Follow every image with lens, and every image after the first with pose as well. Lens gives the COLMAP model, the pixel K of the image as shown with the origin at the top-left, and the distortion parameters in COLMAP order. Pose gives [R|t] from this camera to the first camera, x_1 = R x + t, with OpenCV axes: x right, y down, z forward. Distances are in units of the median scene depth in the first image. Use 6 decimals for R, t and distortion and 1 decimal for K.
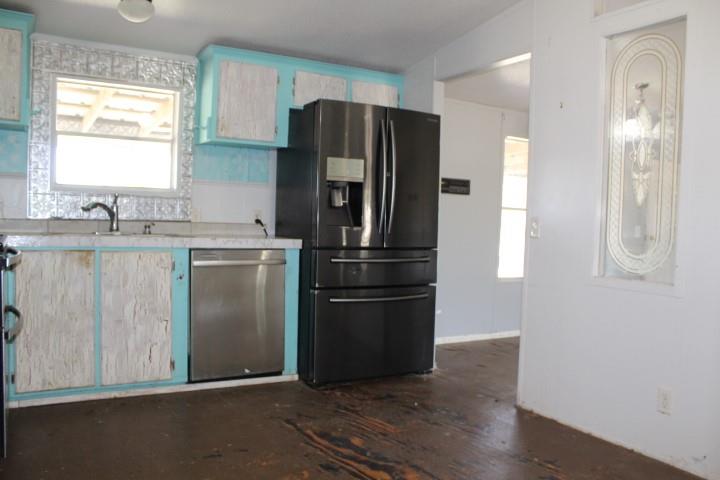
lens RADIAL K [[601.2, 0, 360.0], [0, 601.2, 240.0], [0, 0, 1]] dist [-0.165559, 0.147916]
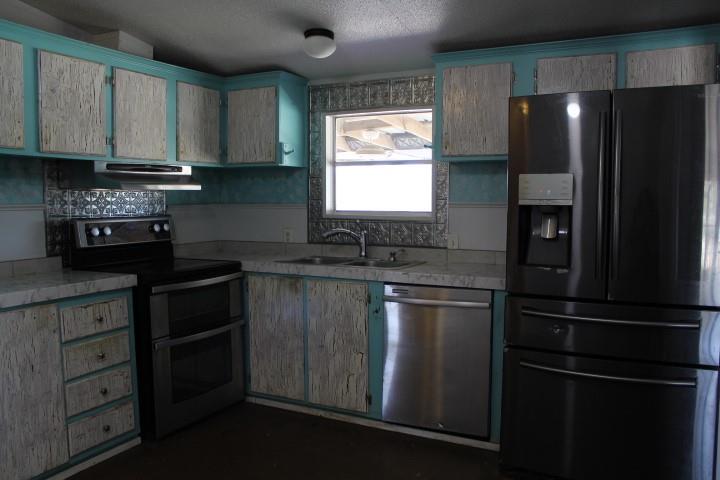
lens RADIAL K [[601.2, 0, 360.0], [0, 601.2, 240.0], [0, 0, 1]] dist [-0.165559, 0.147916]
pose [[0.533105, 0.028520, -0.845568, 0.507568], [-0.016441, 0.999592, 0.023350, -0.075375], [0.845889, 0.001453, 0.533357, 0.469951]]
